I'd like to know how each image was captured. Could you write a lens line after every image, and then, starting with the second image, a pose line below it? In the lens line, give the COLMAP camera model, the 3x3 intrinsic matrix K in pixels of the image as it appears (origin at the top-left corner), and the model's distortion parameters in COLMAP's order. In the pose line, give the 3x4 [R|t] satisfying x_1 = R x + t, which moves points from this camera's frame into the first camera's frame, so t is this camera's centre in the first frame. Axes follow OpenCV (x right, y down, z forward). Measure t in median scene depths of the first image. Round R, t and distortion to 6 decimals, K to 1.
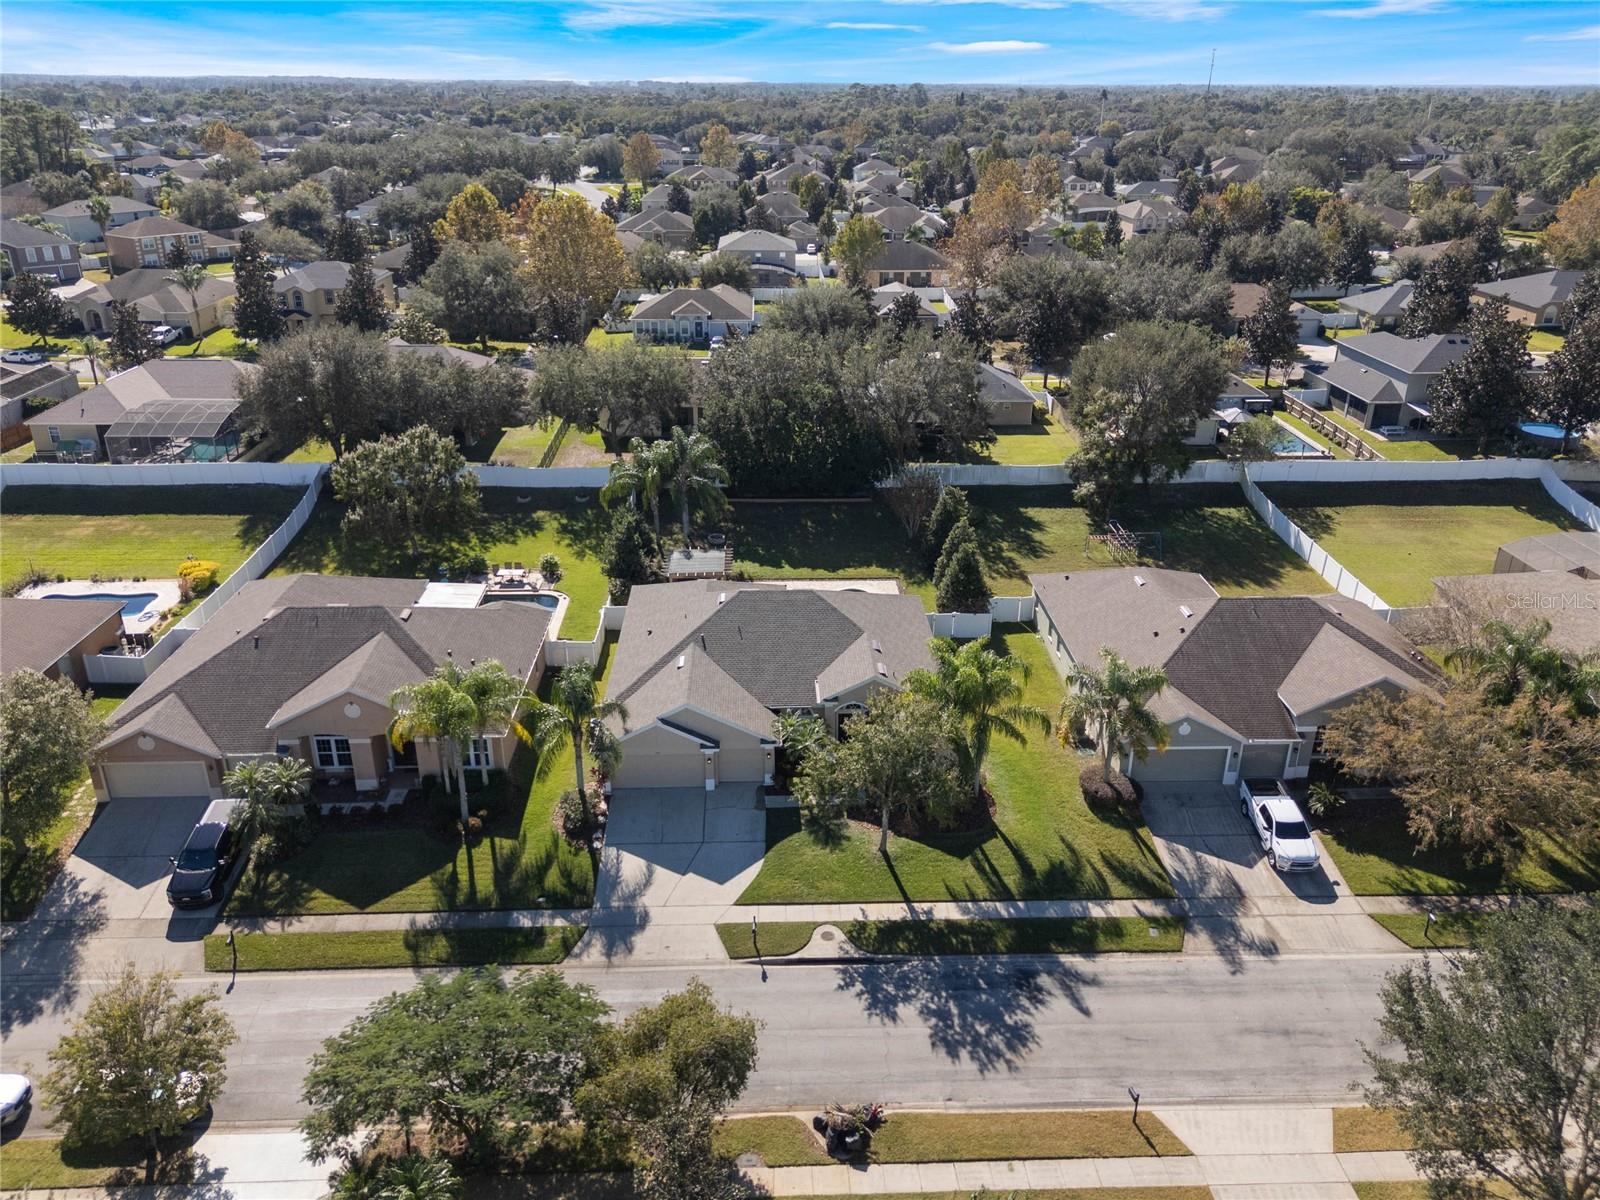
lens RADIAL K [[1178.9, 0, 803.1], [0, 1178.9, 599.3], [0, 0, 1]] dist [0.059147, -0.060271]
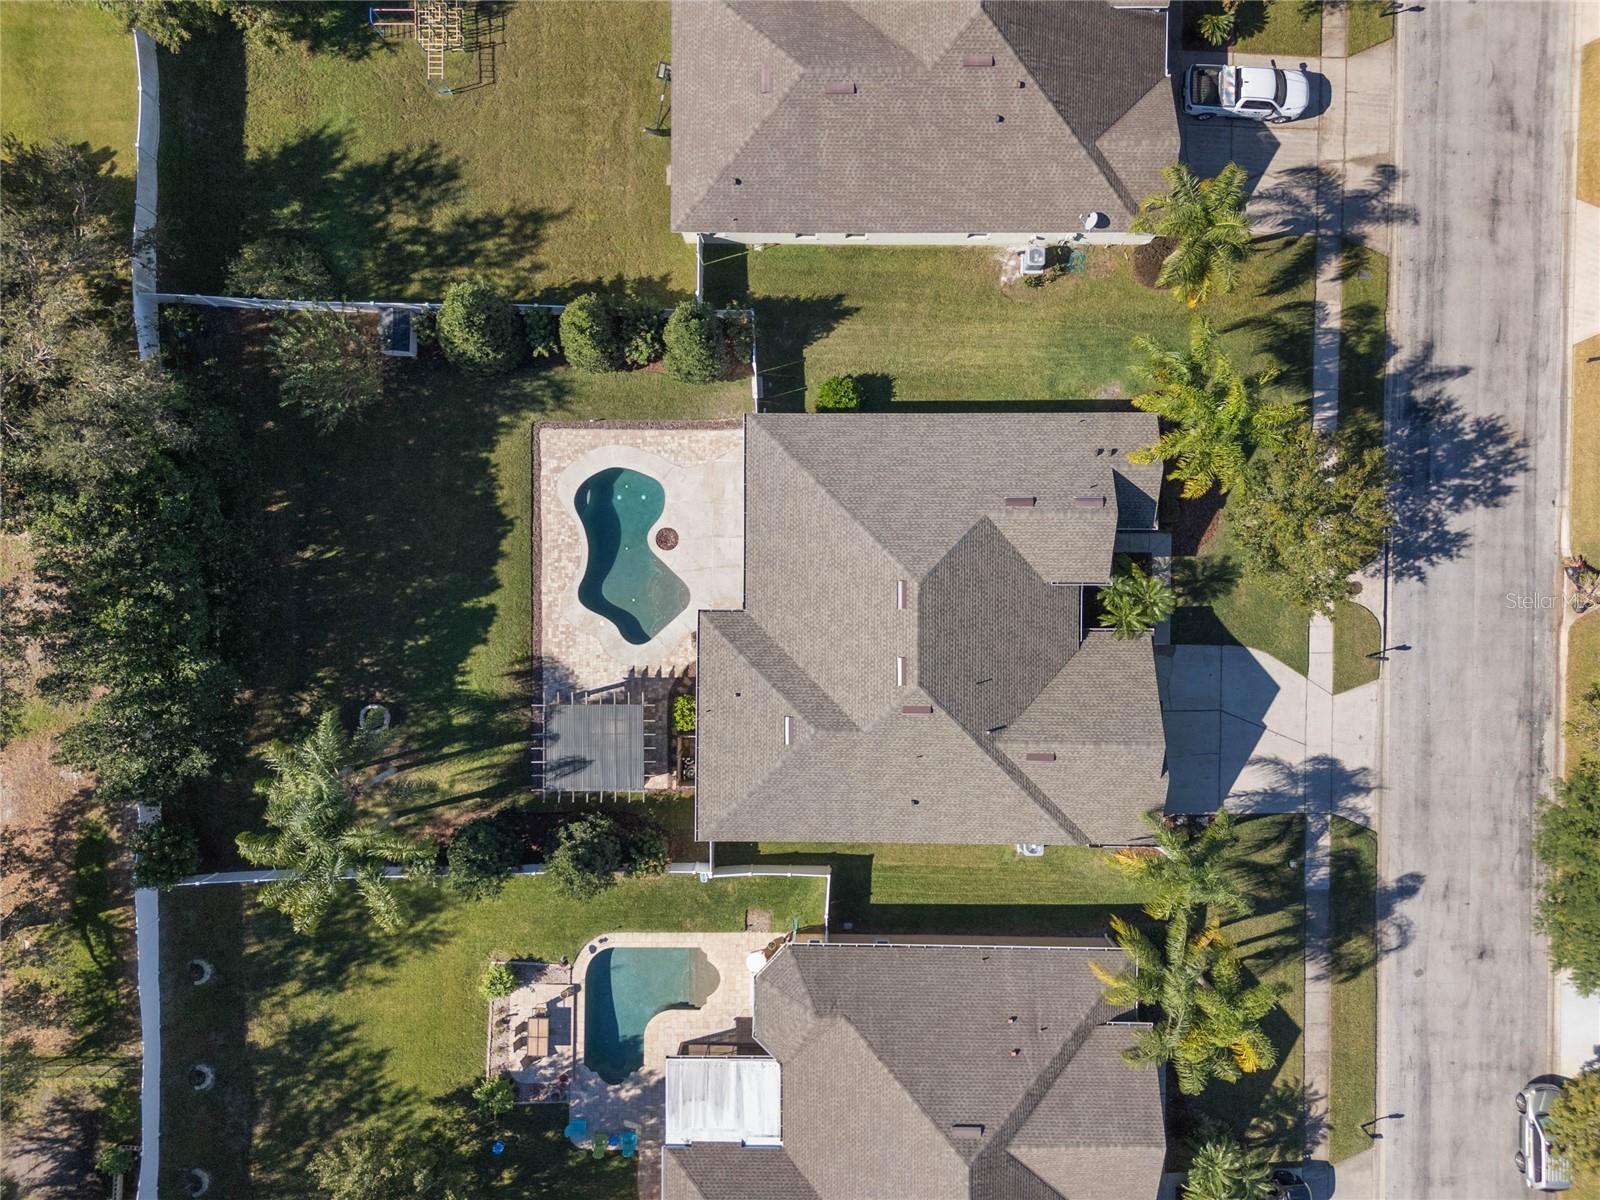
lens RADIAL K [[1178.9, 0, 803.1], [0, 1178.9, 599.3], [0, 0, 1]] dist [0.059147, -0.060271]
pose [[0.041154, -0.998866, -0.023960, 0.013664], [0.414094, -0.004773, 0.910222, -0.827690], [-0.909303, -0.047380, 0.413428, 0.938605]]
